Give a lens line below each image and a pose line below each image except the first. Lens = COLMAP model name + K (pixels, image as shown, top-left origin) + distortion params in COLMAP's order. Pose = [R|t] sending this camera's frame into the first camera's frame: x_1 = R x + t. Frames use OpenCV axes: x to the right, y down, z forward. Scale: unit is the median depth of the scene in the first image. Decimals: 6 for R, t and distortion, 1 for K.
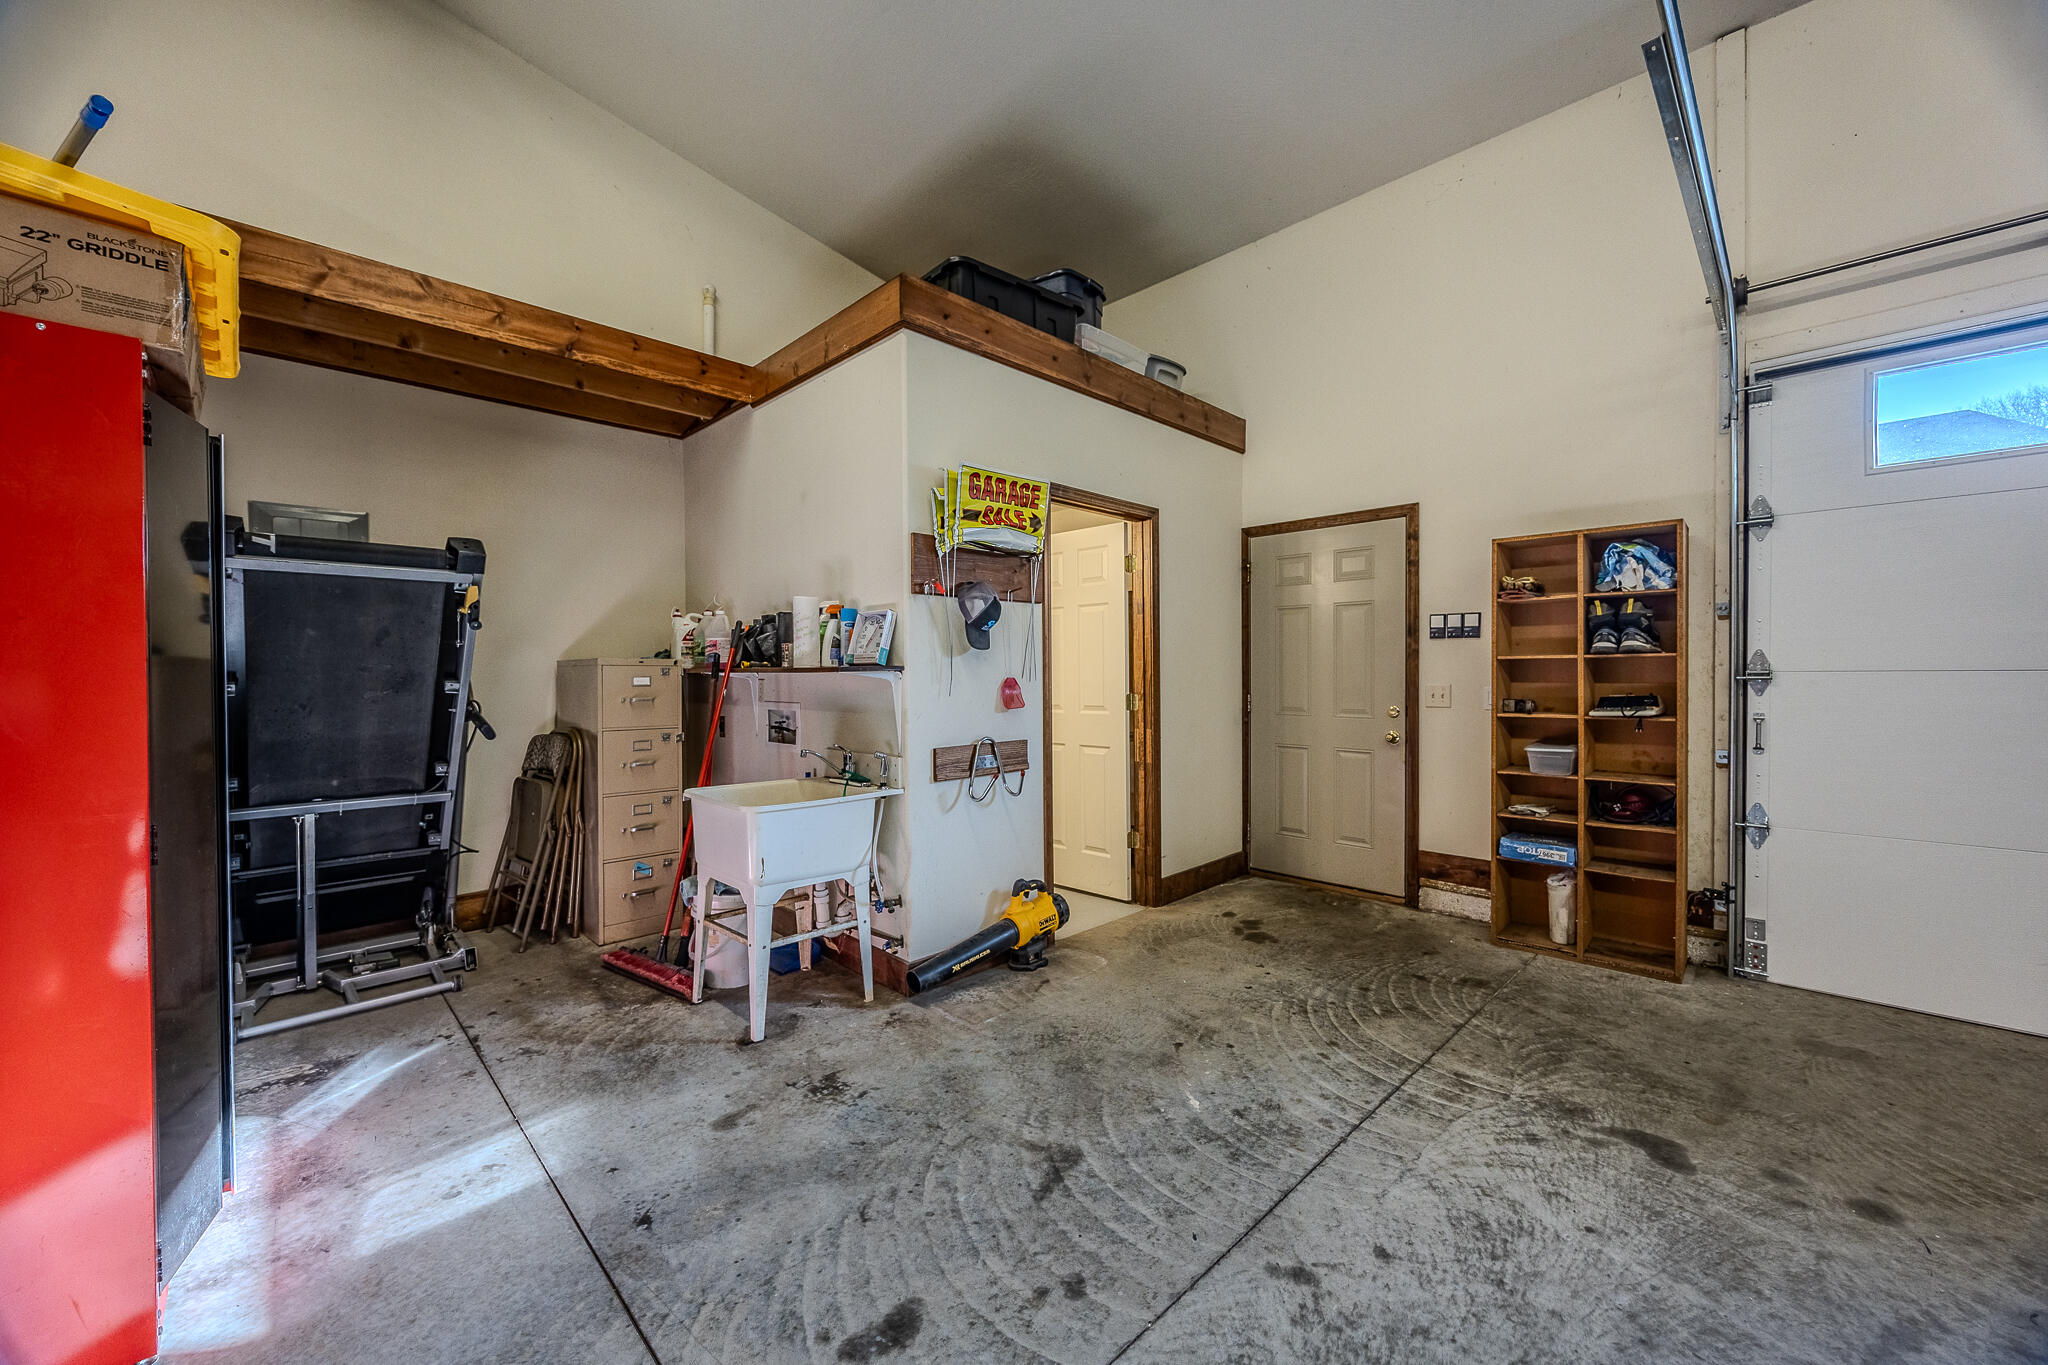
lens RADIAL K [[783.1, 0, 1024.8], [0, 783.1, 683.8], [0, 0, 1]] dist [-0.000593, -0.000173]
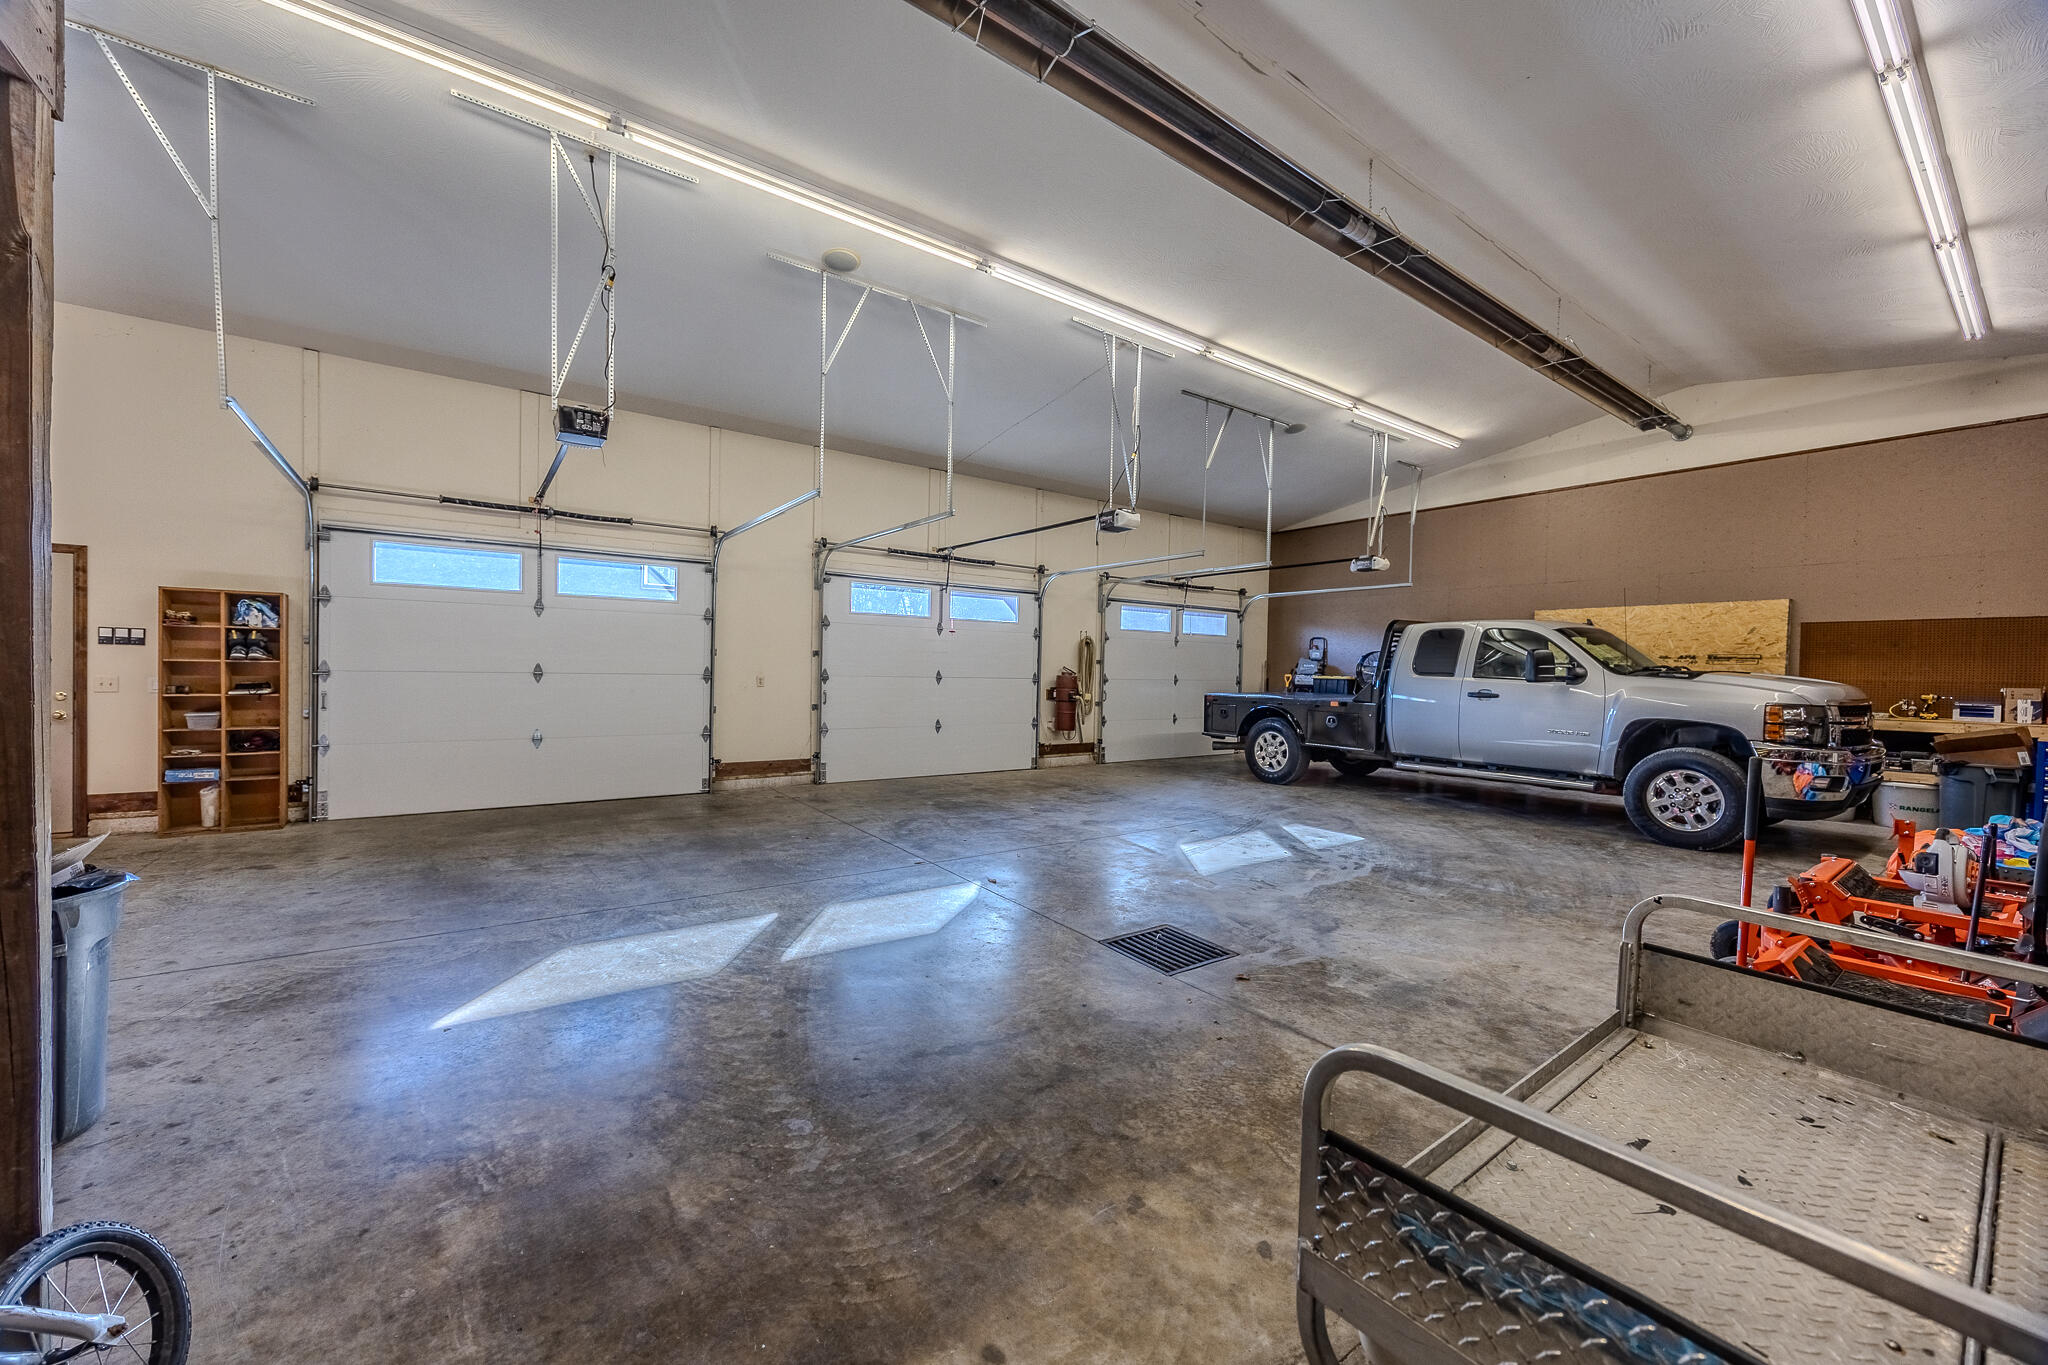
lens RADIAL K [[783.1, 0, 1024.8], [0, 783.1, 683.8], [0, 0, 1]] dist [-0.000593, -0.000173]
pose [[0.150987, -0.005866, 0.988518, -0.795209], [-0.004427, 0.999968, 0.006610, -0.002926], [-0.988526, -0.005374, 0.150956, -1.100833]]
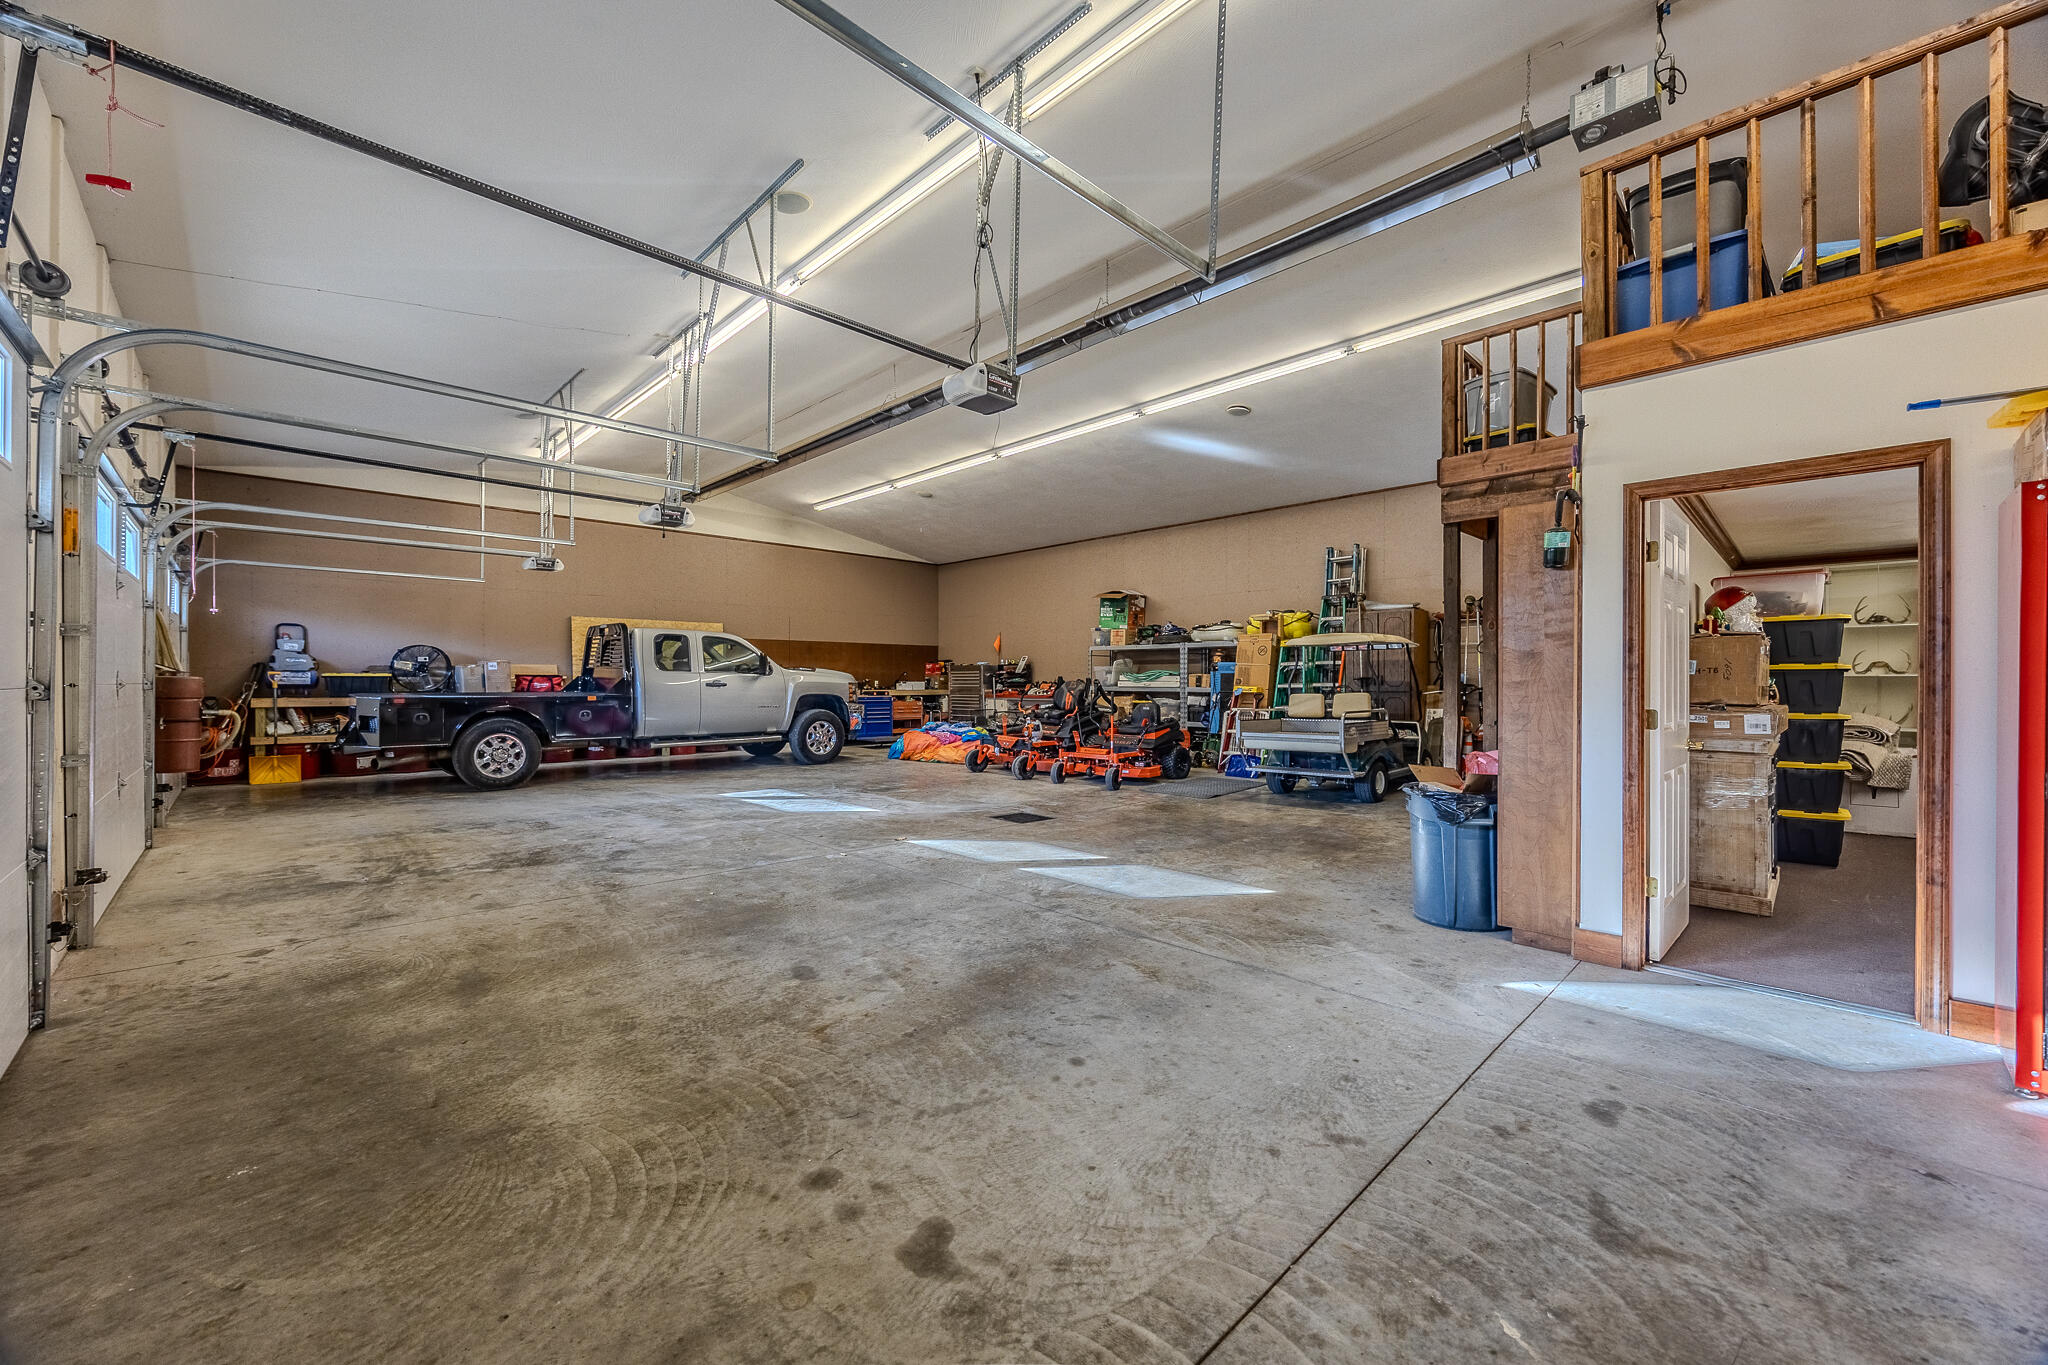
lens RADIAL K [[783.1, 0, 1024.8], [0, 783.1, 683.8], [0, 0, 1]] dist [-0.000593, -0.000173]
pose [[-0.999955, 0.009277, 0.001721, 0.445533], [0.009314, 0.999698, 0.022759, -0.027257], [-0.001509, 0.022774, -0.999740, 1.177069]]
